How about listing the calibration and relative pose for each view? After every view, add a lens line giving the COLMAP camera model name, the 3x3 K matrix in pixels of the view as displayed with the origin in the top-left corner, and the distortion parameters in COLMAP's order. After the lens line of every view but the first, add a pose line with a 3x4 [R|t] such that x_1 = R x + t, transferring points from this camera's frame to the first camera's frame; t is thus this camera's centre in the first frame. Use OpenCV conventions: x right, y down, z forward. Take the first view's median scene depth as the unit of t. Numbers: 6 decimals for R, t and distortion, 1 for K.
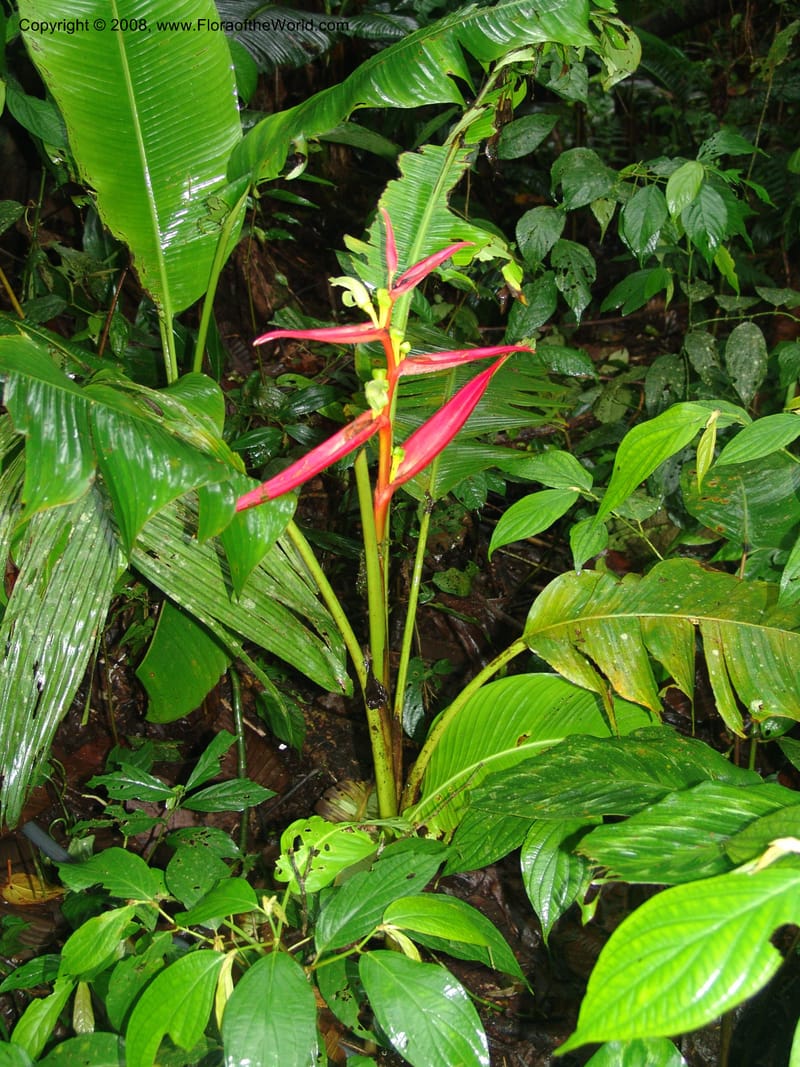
lens RADIAL K [[1398.1, 0, 398.2], [0, 1398.1, 521.8], [0, 0, 1]] dist [-0.075821, 0.098818]
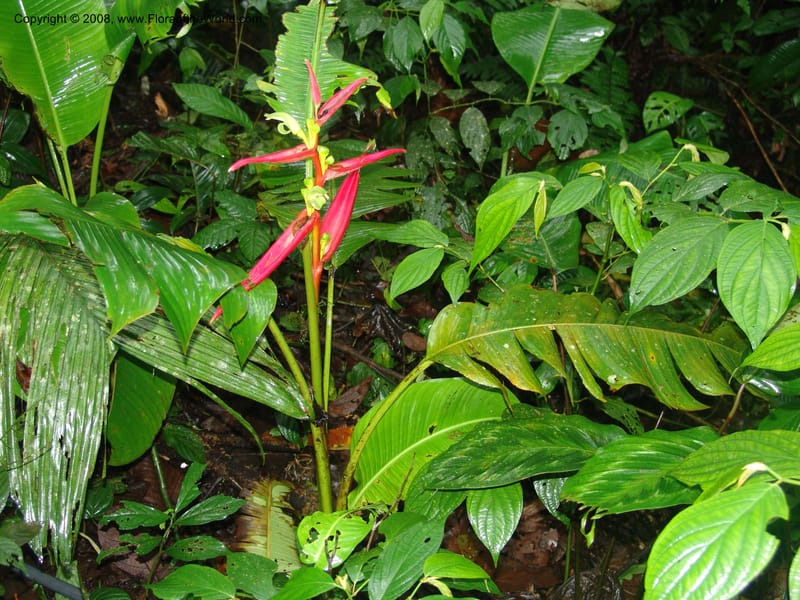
lens RADIAL K [[1048.3, 0, 400.0], [0, 1048.3, 300.0], [0, 0, 1]] dist [-0.075821, 0.098818]
pose [[0.954139, -0.143967, 0.262473, -0.196369], [0.133124, 0.989357, 0.058734, -0.037501], [-0.268136, -0.021099, 0.963150, 0.001419]]
